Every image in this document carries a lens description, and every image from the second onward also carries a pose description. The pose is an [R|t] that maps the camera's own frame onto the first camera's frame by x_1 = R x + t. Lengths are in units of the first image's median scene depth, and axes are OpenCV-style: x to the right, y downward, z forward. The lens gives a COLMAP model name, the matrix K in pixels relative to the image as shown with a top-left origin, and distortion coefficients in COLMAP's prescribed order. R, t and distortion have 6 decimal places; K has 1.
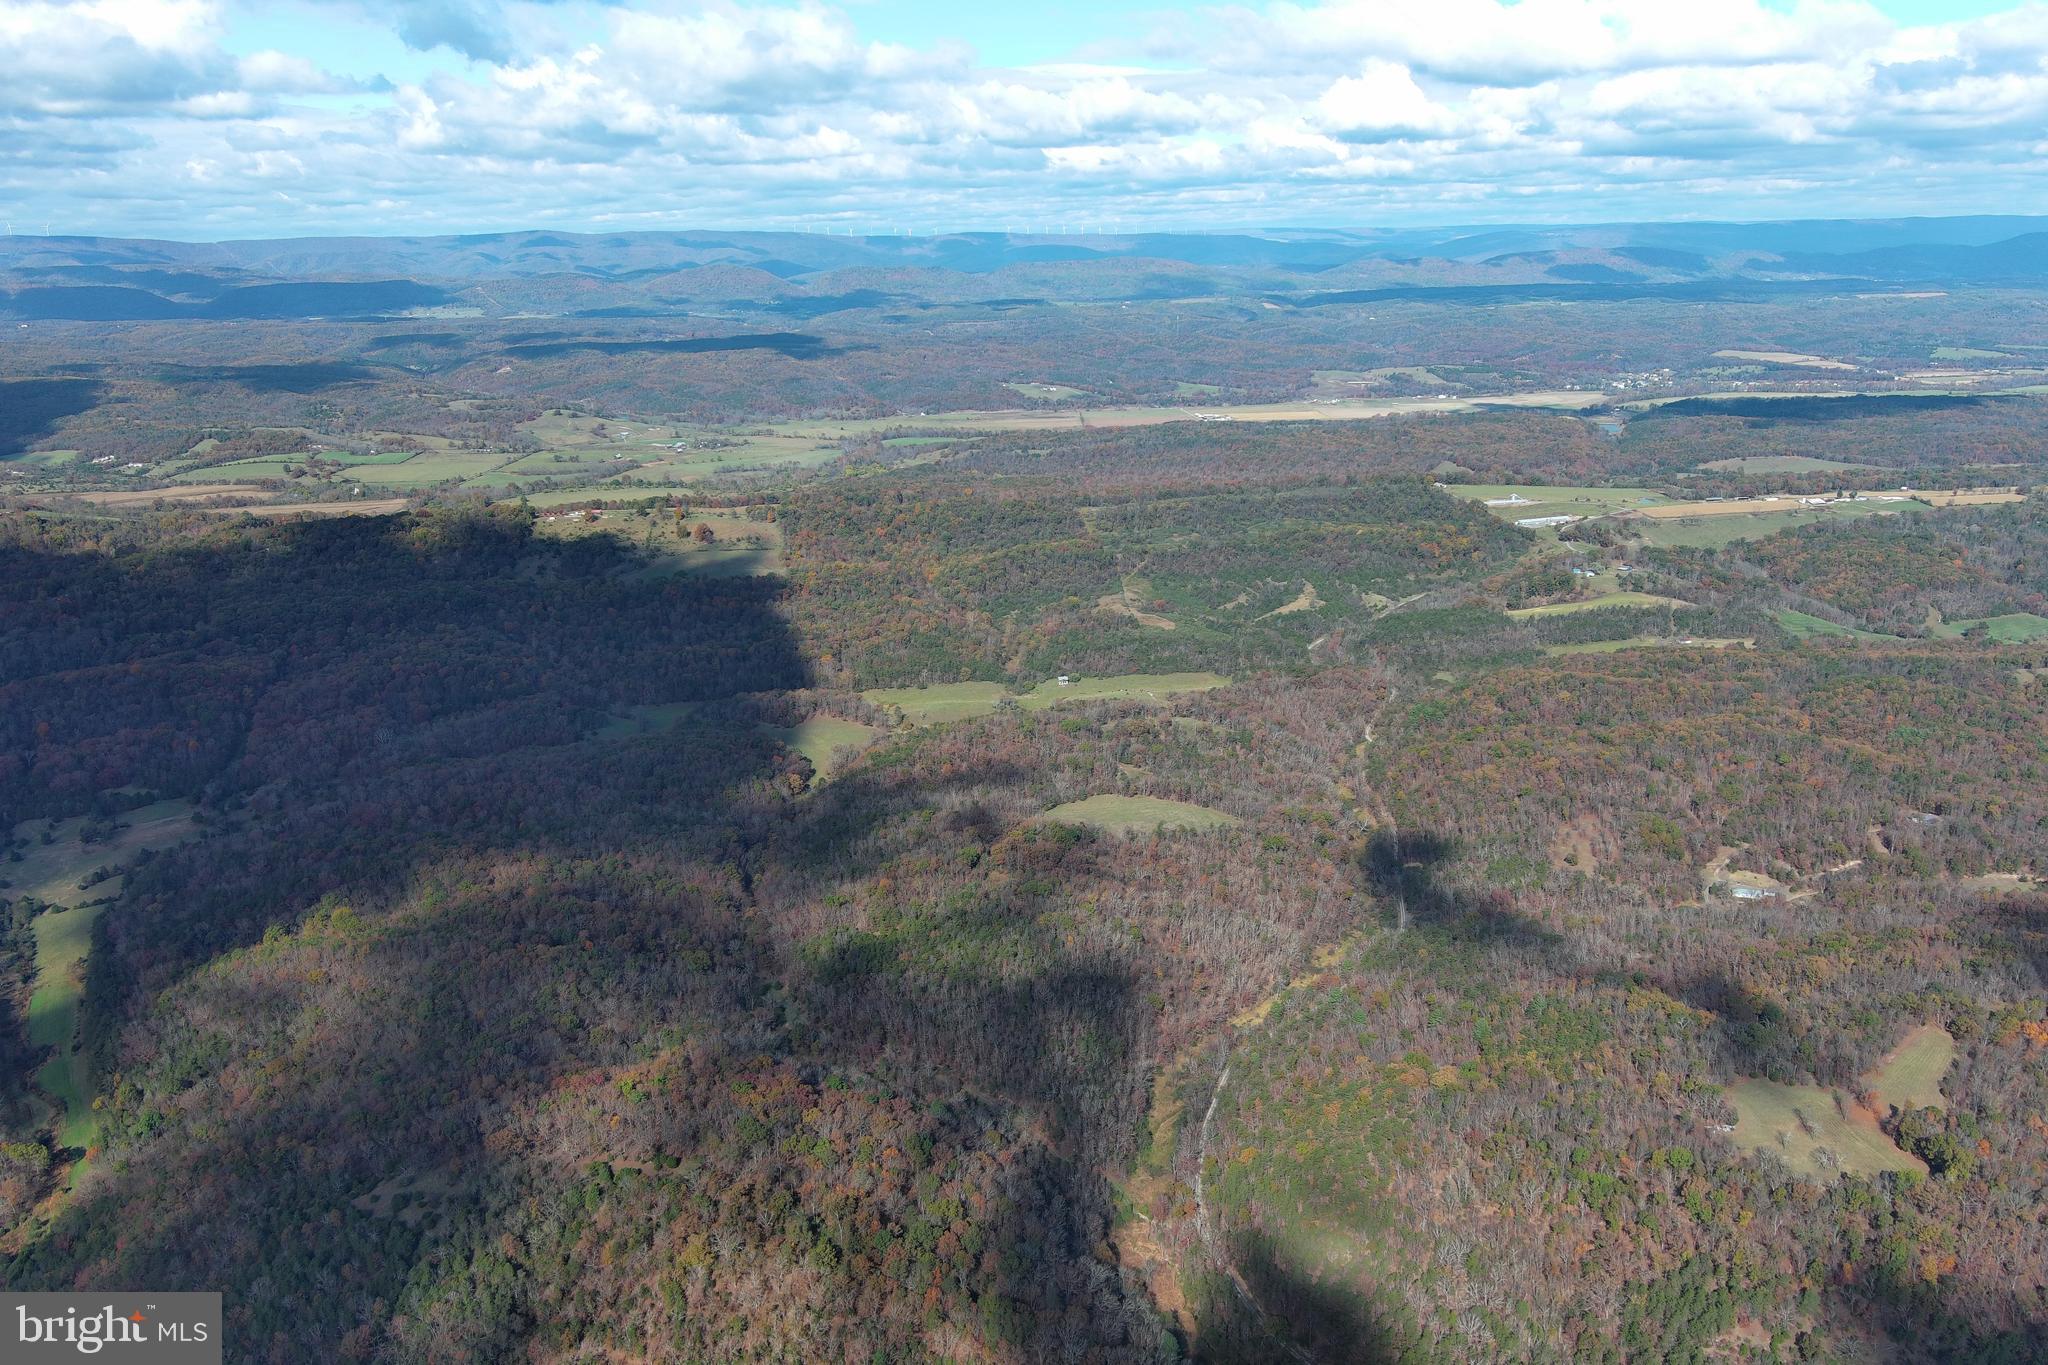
lens RADIAL K [[1582.0, 0, 1026.5], [0, 1582.0, 675.9], [0, 0, 1]] dist [0.023911, -0.025250]
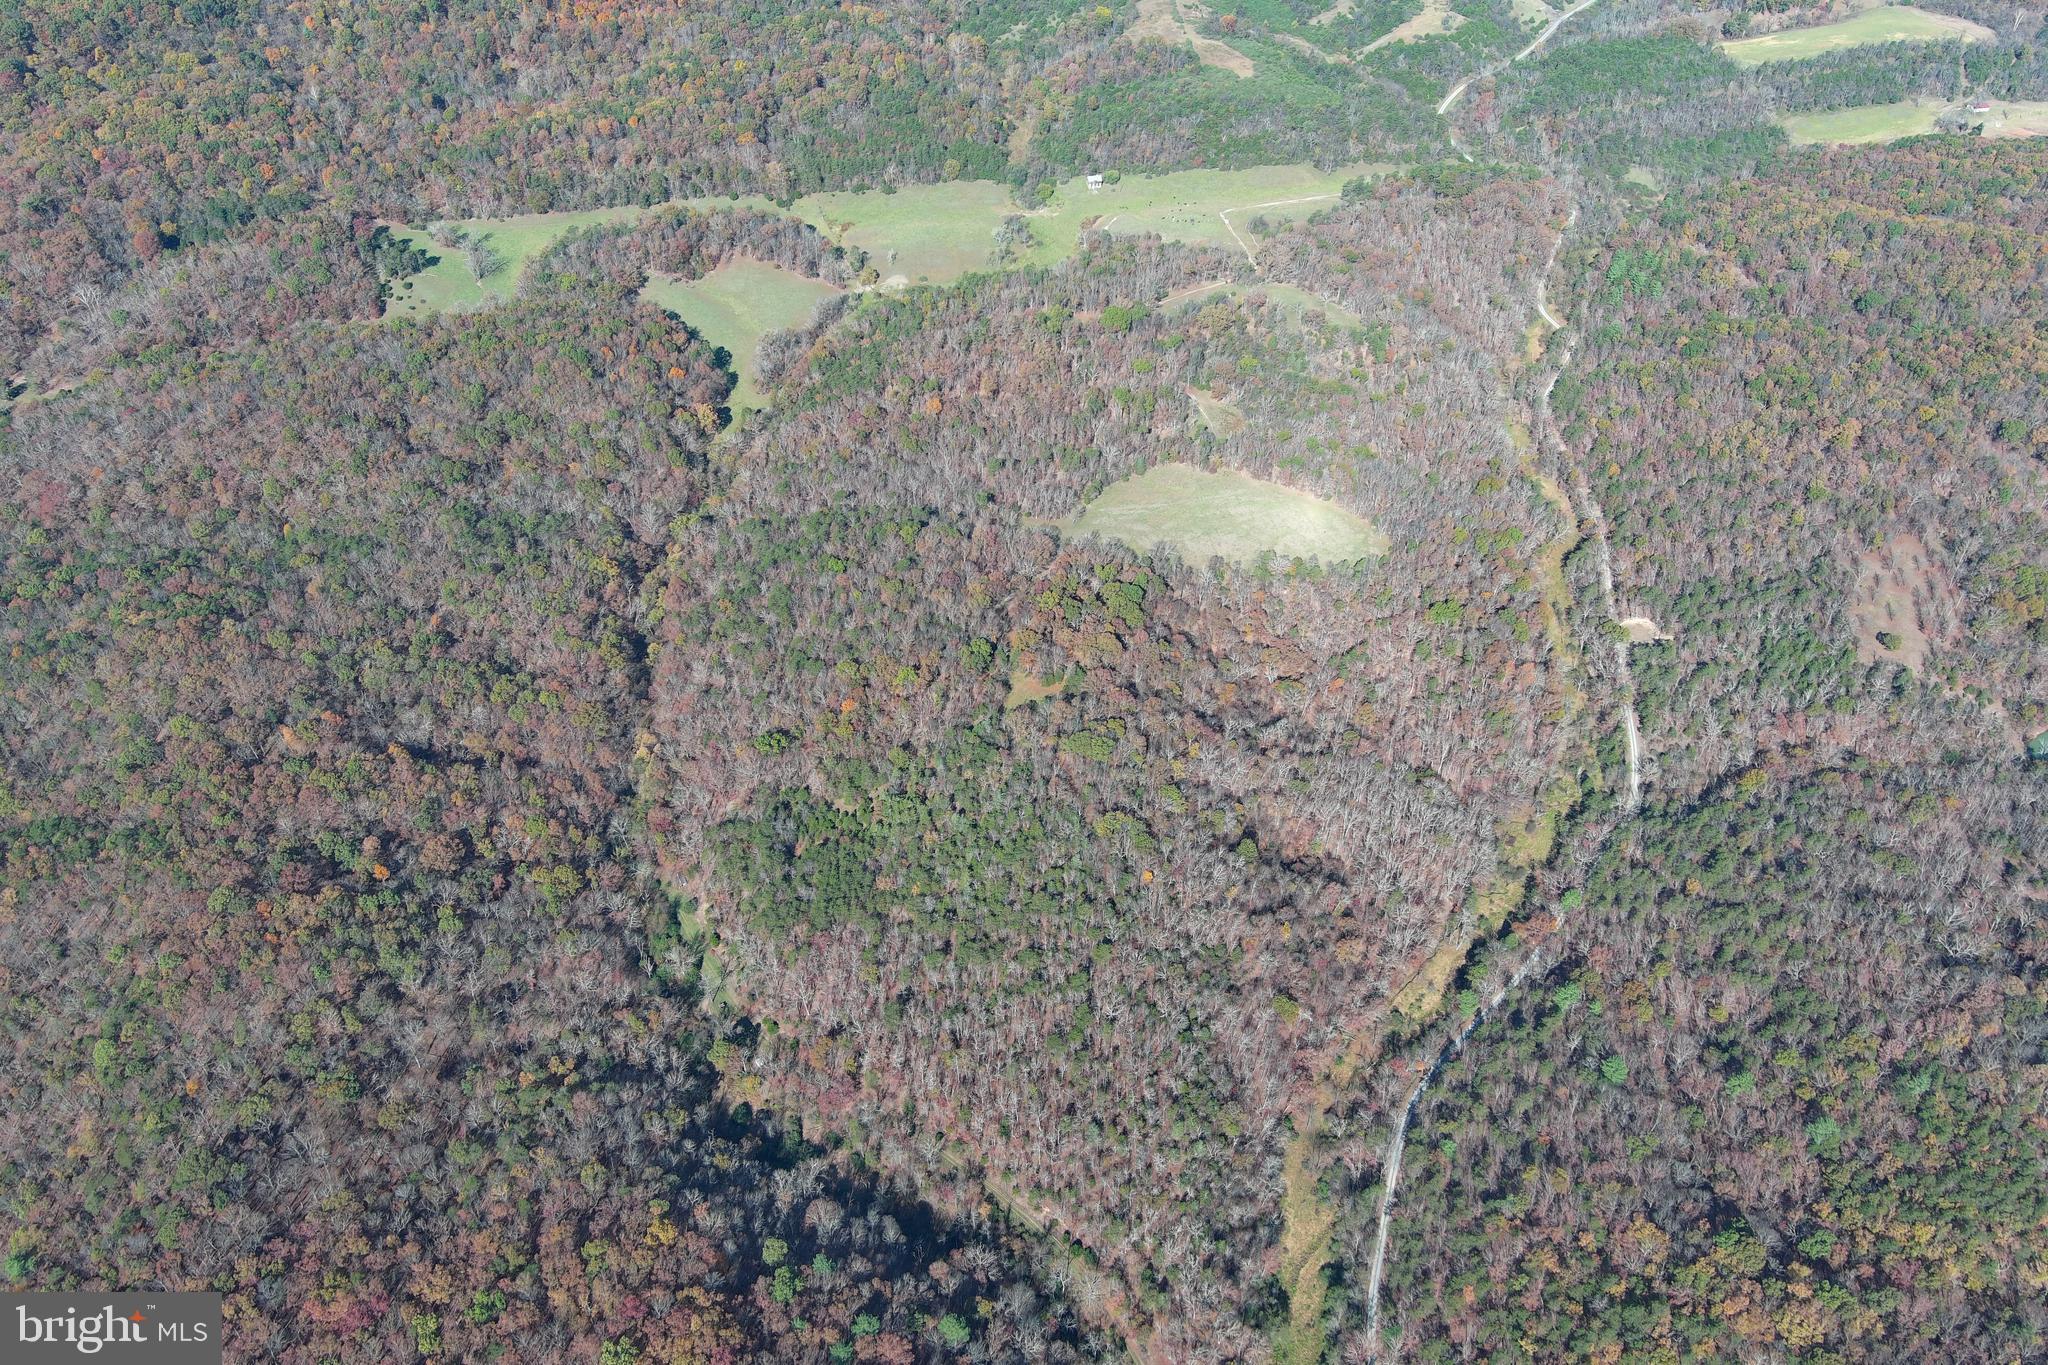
lens RADIAL K [[1582.0, 0, 1028.1], [0, 1582.0, 679.4], [0, 0, 1]] dist [0.023911, -0.025250]
pose [[0.999627, 0.005848, 0.026684, -0.025318], [-0.017243, 0.892717, 0.450288, -0.126144], [-0.021188, -0.450580, 0.892485, 0.320341]]
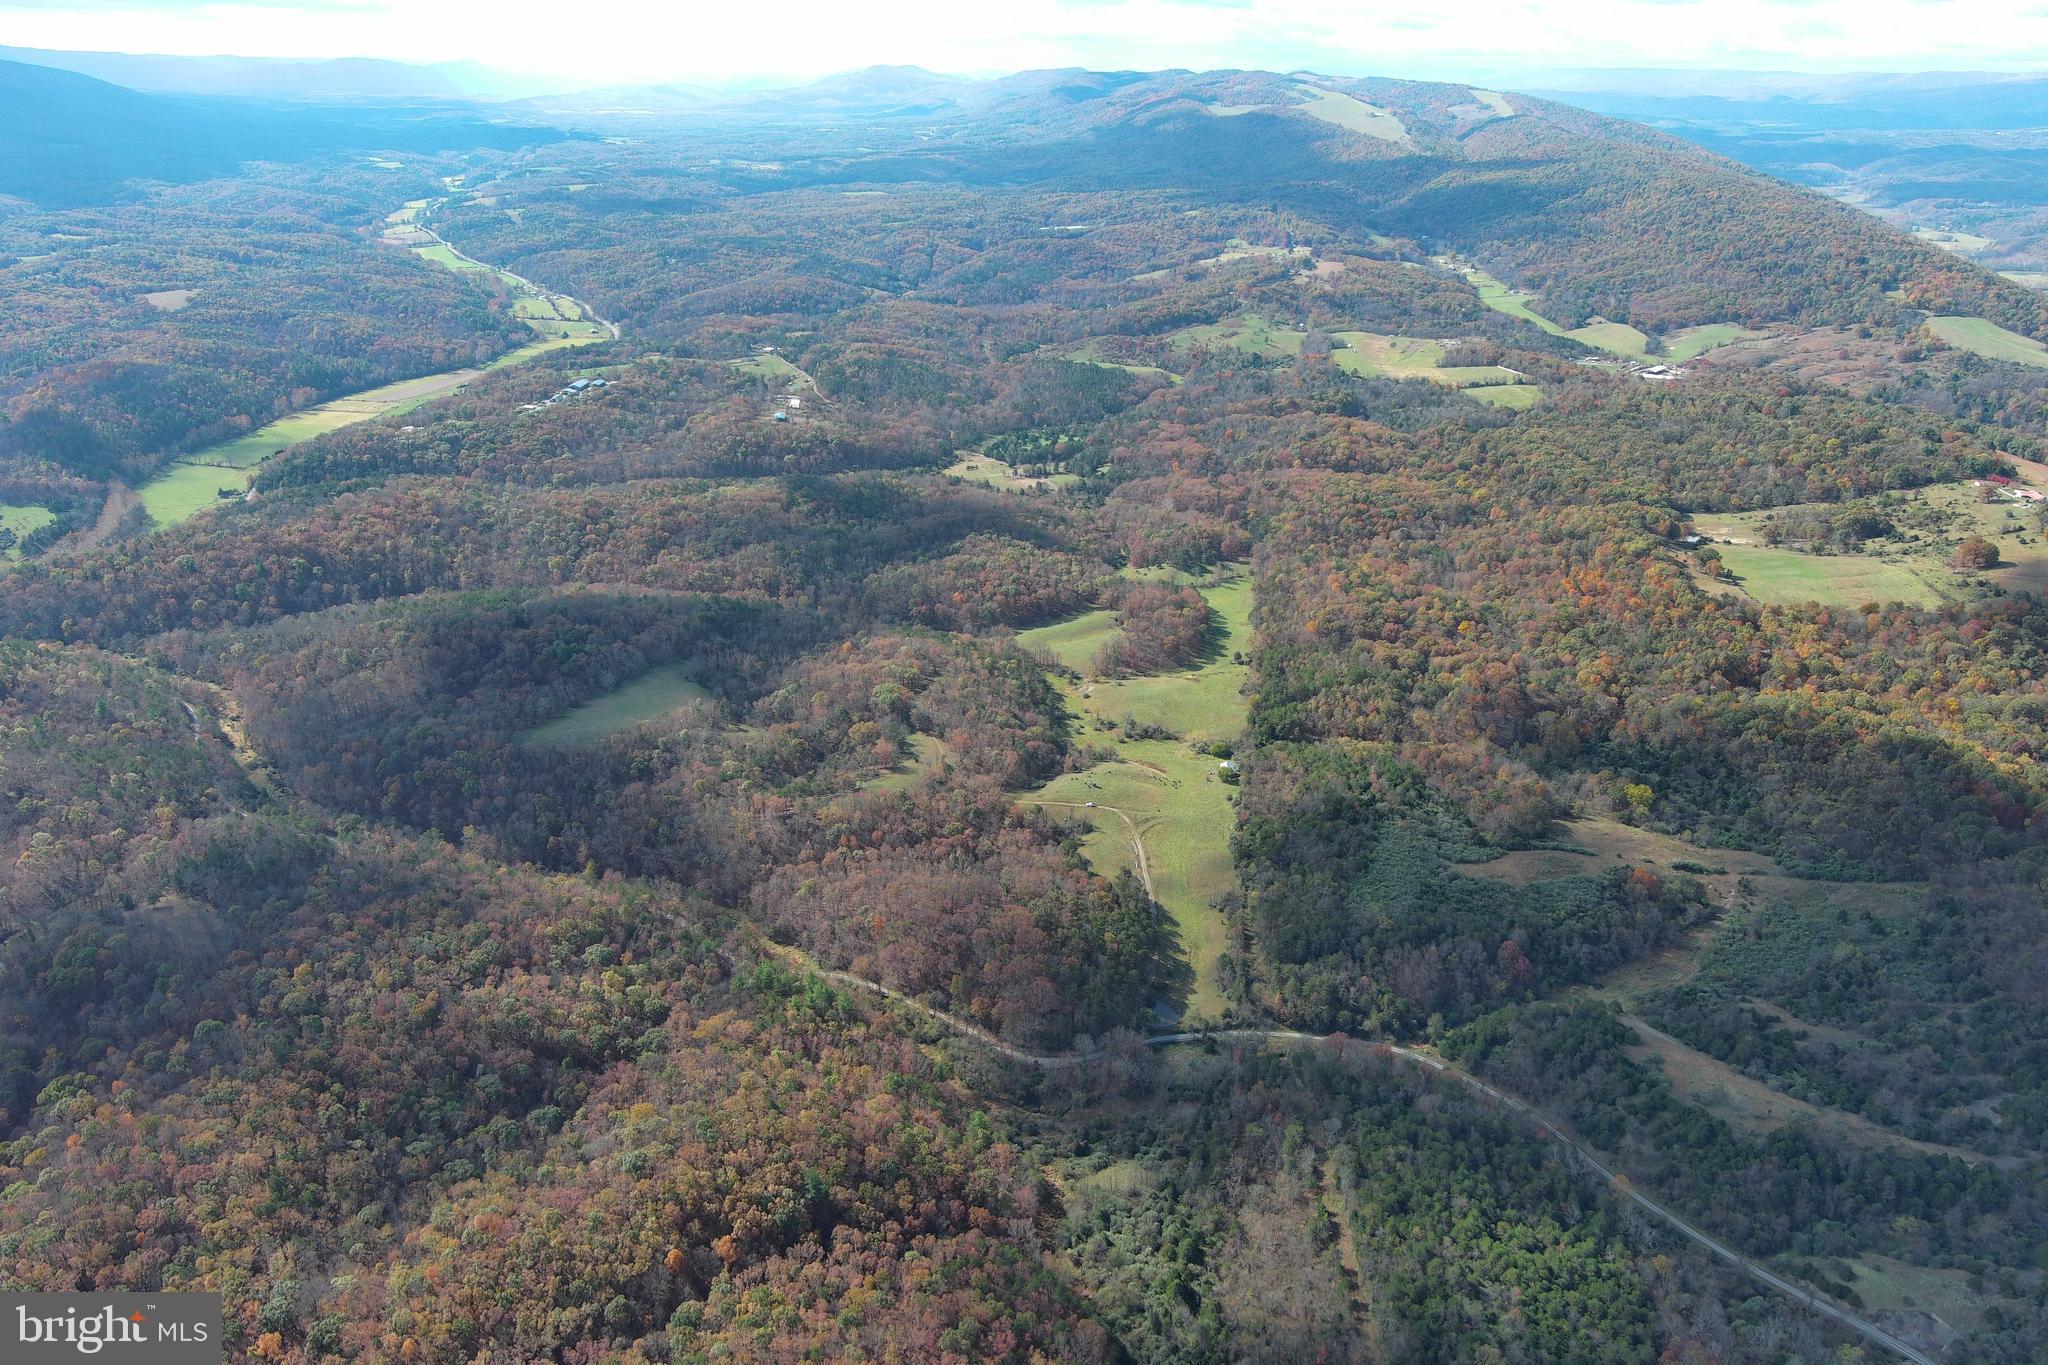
lens RADIAL K [[1582.0, 0, 1014.9], [0, 1582.0, 681.5], [0, 0, 1]] dist [0.023911, -0.025250]
pose [[-0.289600, 0.354202, -0.889198, 0.653168], [-0.270555, 0.860827, 0.431017, -0.303363], [0.918113, 0.365400, -0.153464, 1.117086]]
